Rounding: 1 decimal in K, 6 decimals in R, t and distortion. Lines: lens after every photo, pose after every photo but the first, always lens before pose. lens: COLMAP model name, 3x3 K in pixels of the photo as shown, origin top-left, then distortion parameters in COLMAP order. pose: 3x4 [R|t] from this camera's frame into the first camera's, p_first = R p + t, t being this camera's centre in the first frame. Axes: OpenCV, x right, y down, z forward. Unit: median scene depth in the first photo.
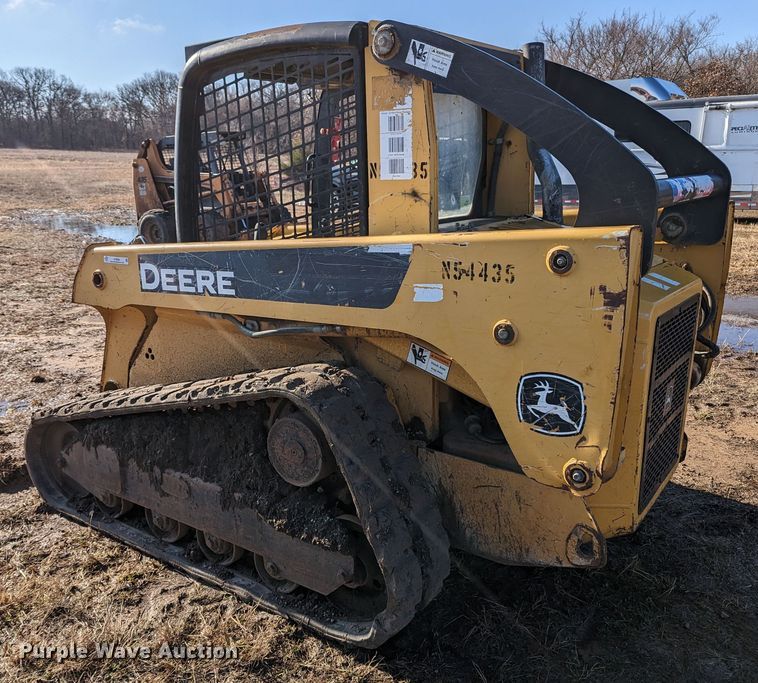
lens RADIAL K [[684.8, 0, 379.0], [0, 684.8, 341.5], [0, 0, 1]] dist [0.032706, 0.004097]
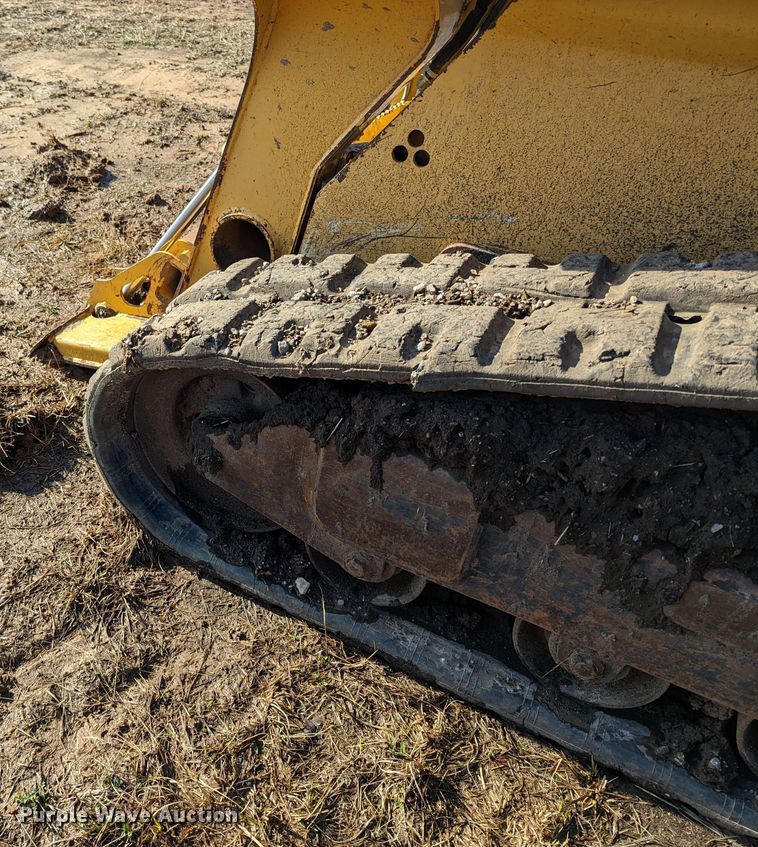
lens RADIAL K [[1029.2, 0, 379.0], [0, 1029.2, 423.5], [0, 0, 1]] dist [0.026881, 0.024440]
pose [[0.999425, -0.002833, 0.033788, -0.525324], [-0.007810, 0.950470, 0.310718, -0.017039], [-0.032995, -0.310803, 0.949901, 0.650077]]
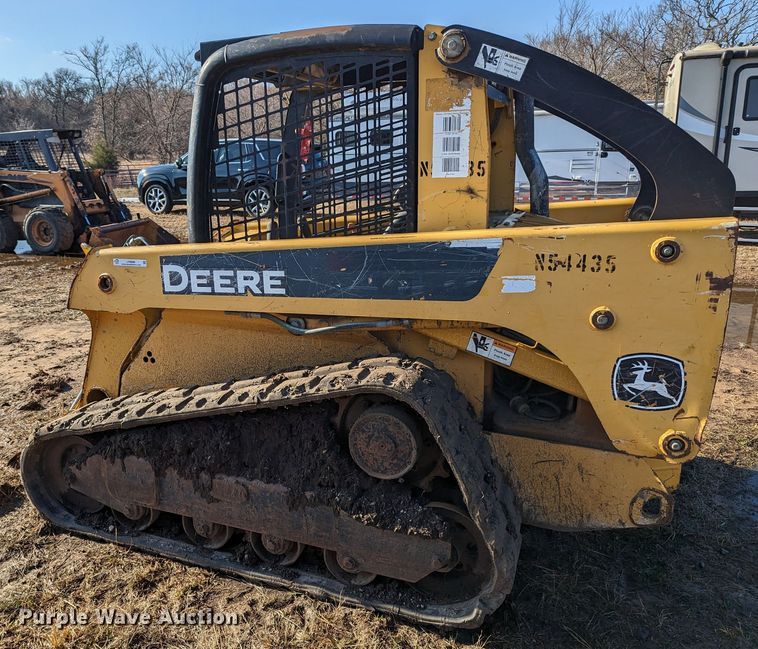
lens RADIAL K [[630.5, 0, 379.0], [0, 630.5, 324.5], [0, 0, 1]] dist [0.036070, -0.003961]
pose [[0.976845, -0.052332, 0.207450, -0.298121], [0.053081, 0.998588, 0.001958, -0.019555], [-0.207260, 0.009099, 0.978244, 0.080547]]
